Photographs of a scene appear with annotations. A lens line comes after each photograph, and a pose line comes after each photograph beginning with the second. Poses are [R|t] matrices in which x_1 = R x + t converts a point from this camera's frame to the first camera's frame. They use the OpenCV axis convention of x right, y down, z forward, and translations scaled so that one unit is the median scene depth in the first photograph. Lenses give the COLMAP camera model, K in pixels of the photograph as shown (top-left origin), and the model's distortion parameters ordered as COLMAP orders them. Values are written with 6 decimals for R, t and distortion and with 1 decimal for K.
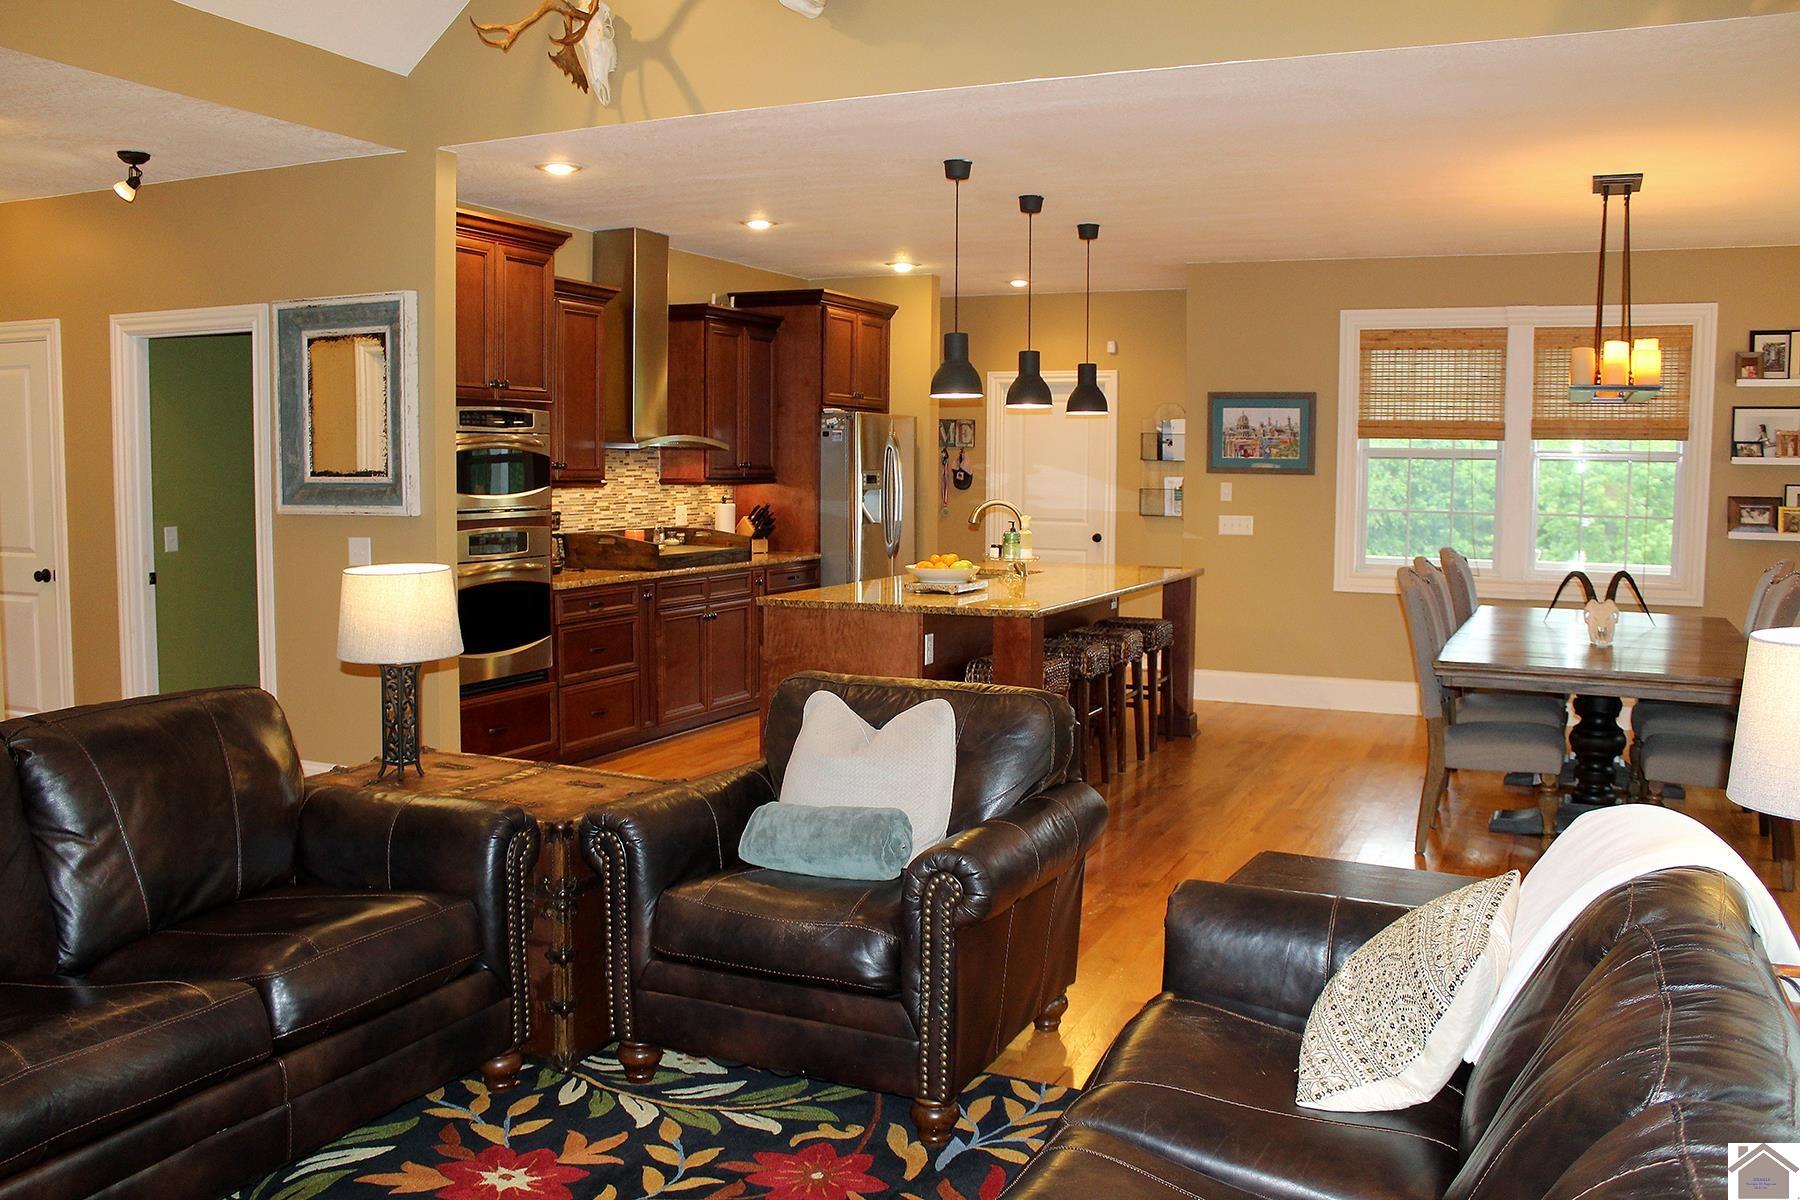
lens RADIAL K [[1511.1, 0, 900.0], [0, 1511.1, 600.0], [0, 0, 1]] dist [-0.165401, 0.152364]
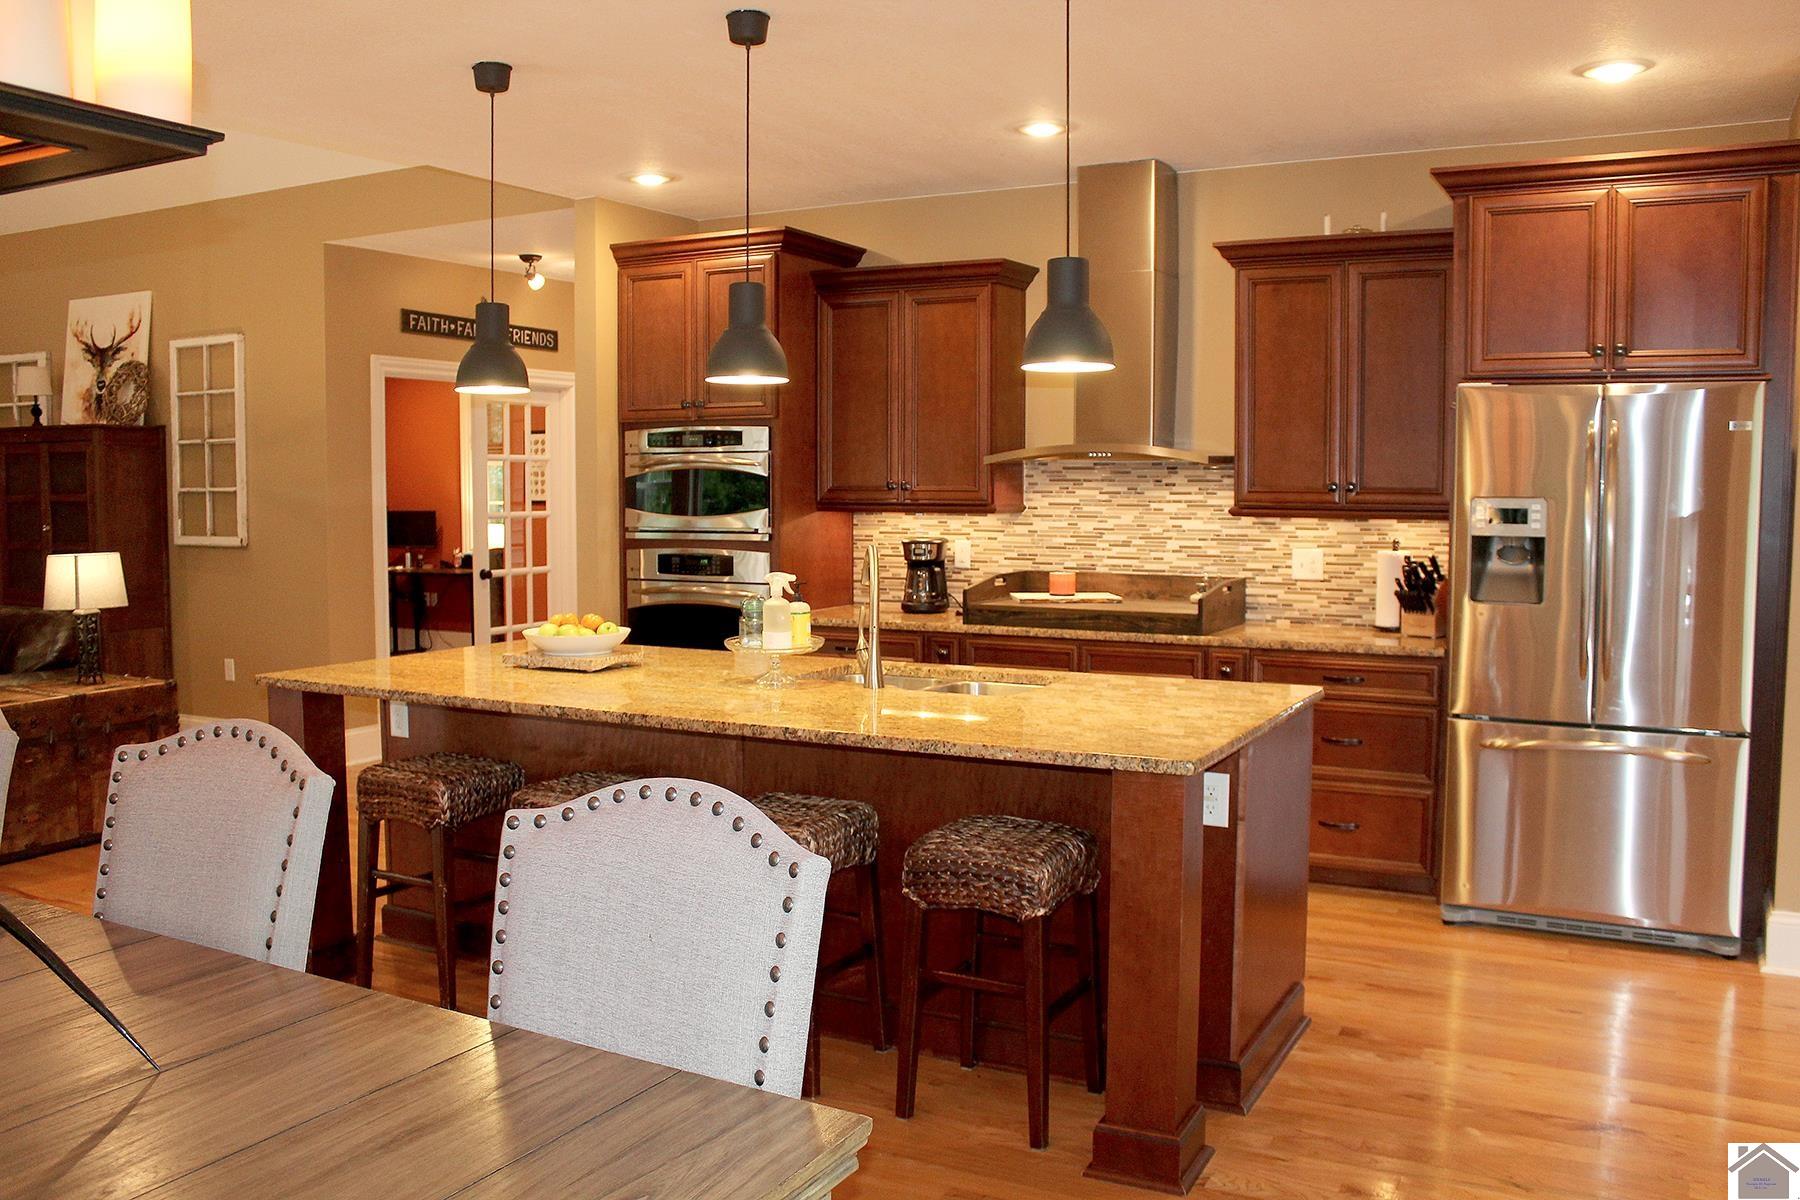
lens RADIAL K [[1481.9, 0, 900.0], [0, 1481.9, 600.0], [0, 0, 1]] dist [-0.154194, 0.134158]
pose [[-0.057960, 0.075287, -0.995476, 0.529574], [-0.089462, 0.992749, 0.080289, -0.079986], [0.994302, 0.093711, -0.050805, 0.903244]]
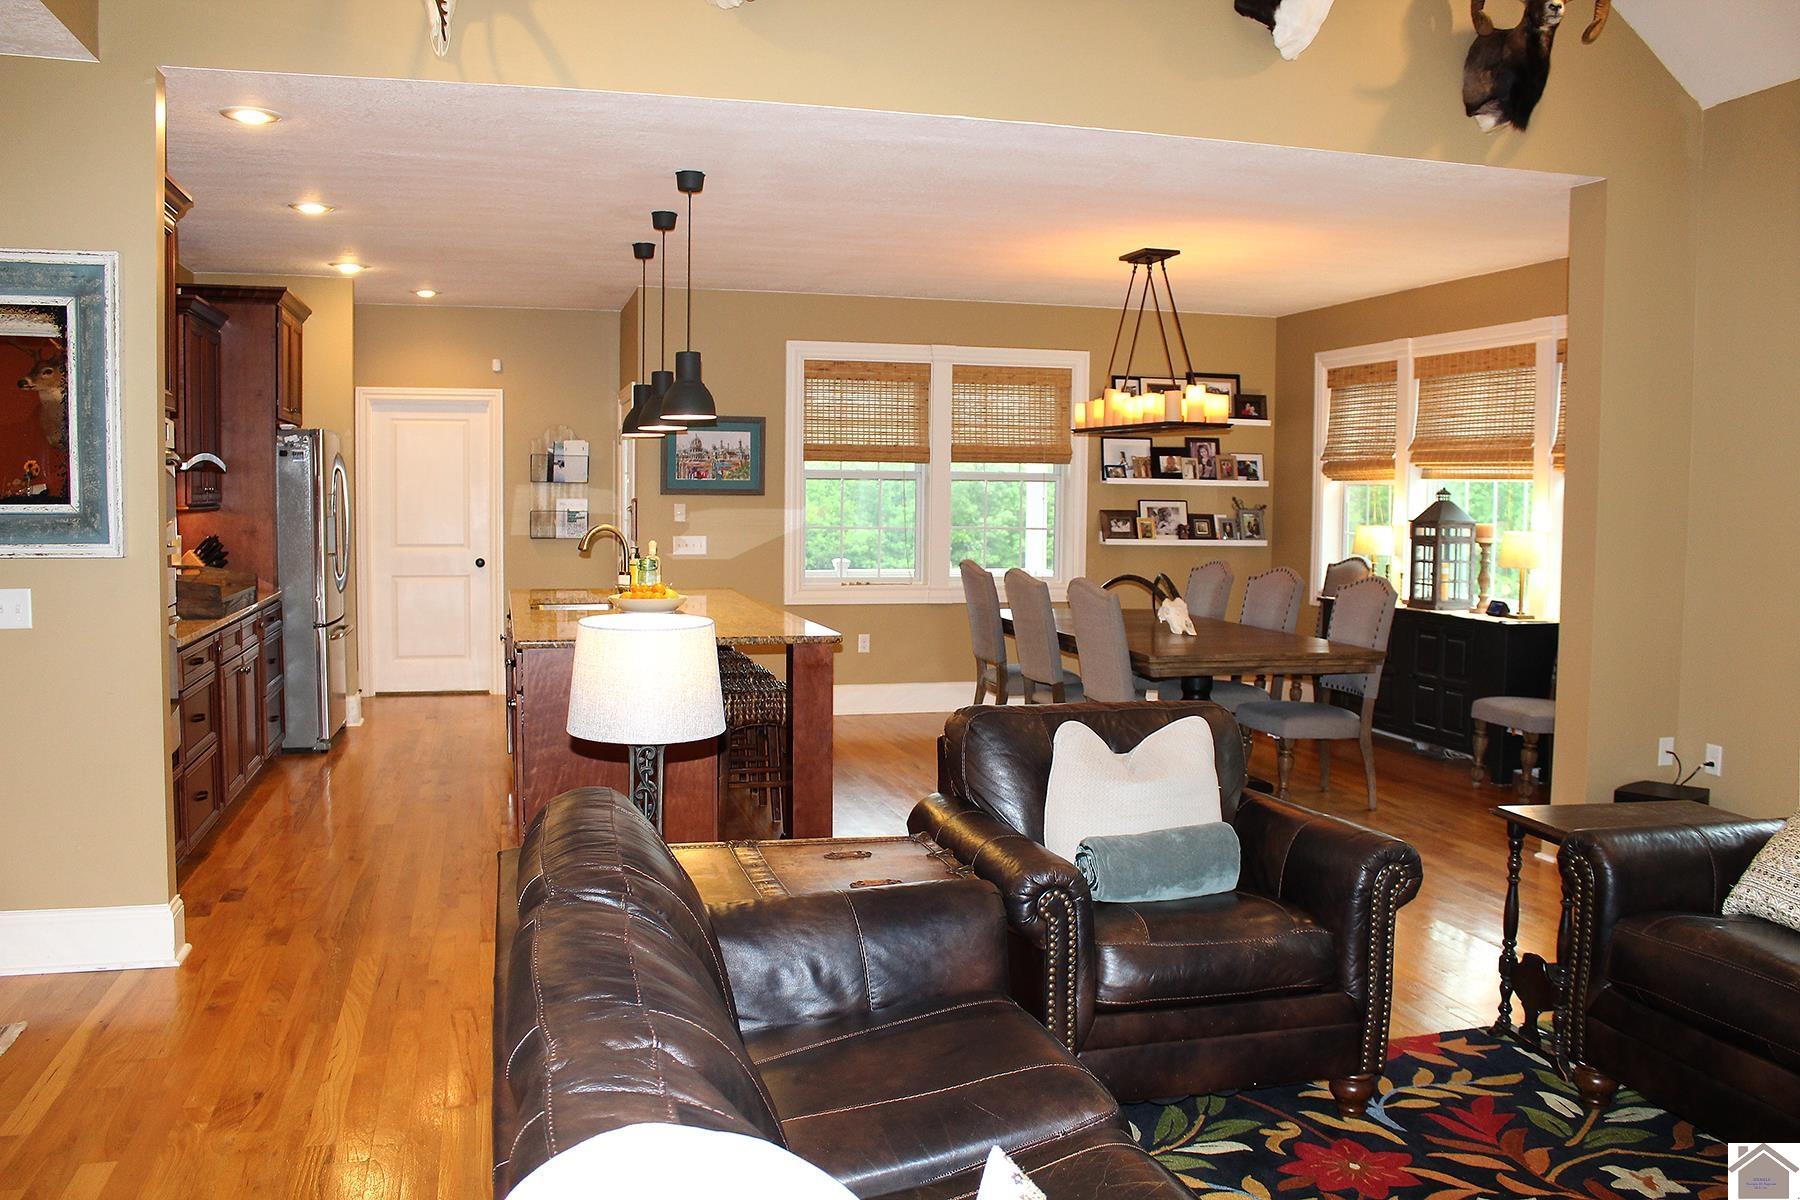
lens RADIAL K [[1481.9, 0, 900.0], [0, 1481.9, 600.0], [0, 0, 1]] dist [-0.154194, 0.134158]
pose [[0.773650, -0.046668, 0.631892, -0.331981], [0.053334, 0.998541, 0.008448, -0.014681], [-0.631365, 0.027166, 0.775010, 0.140736]]
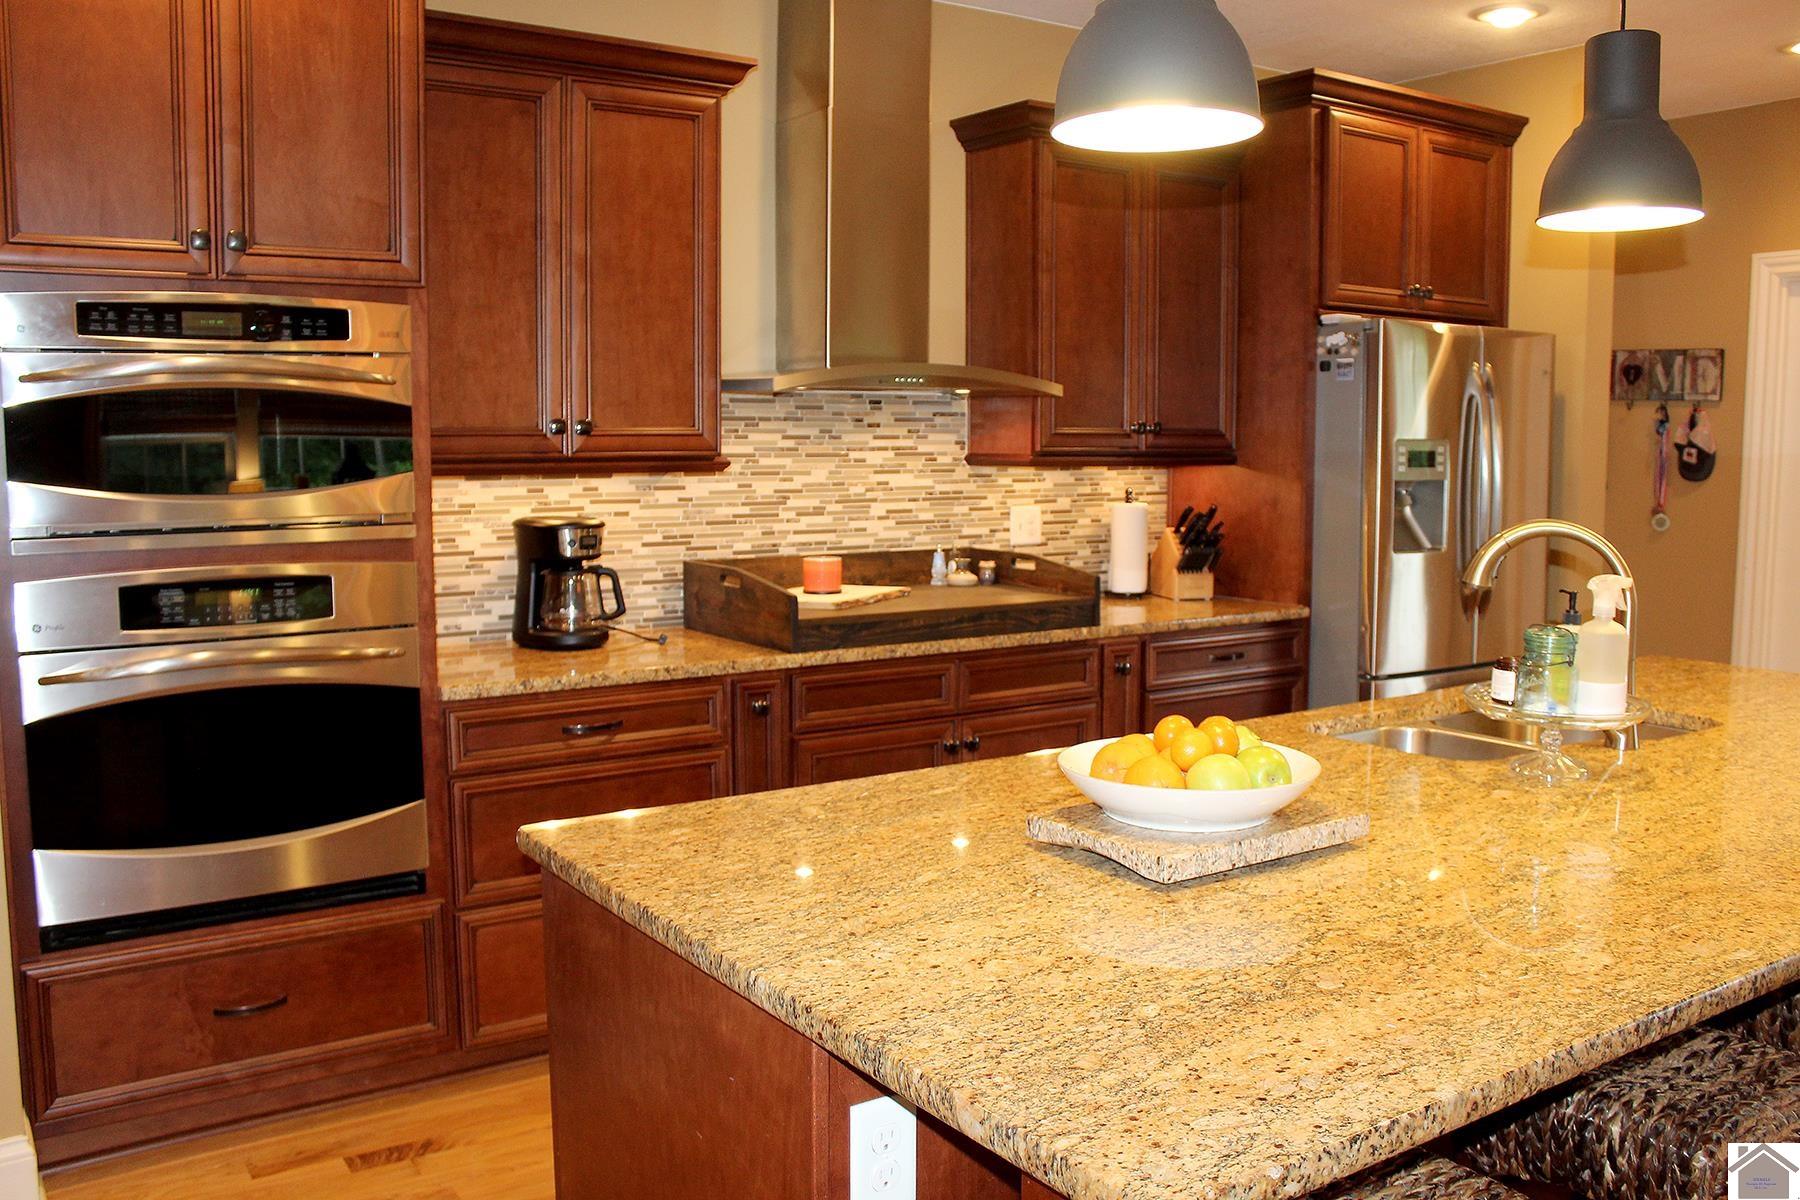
lens RADIAL K [[1511.1, 0, 900.0], [0, 1511.1, 600.0], [0, 0, 1]] dist [-0.165401, 0.152364]
pose [[0.851946, 0.051730, -0.521068, 0.097554], [-0.043174, 0.998659, 0.028554, -0.045358], [0.521846, -0.001830, 0.853038, 0.557521]]
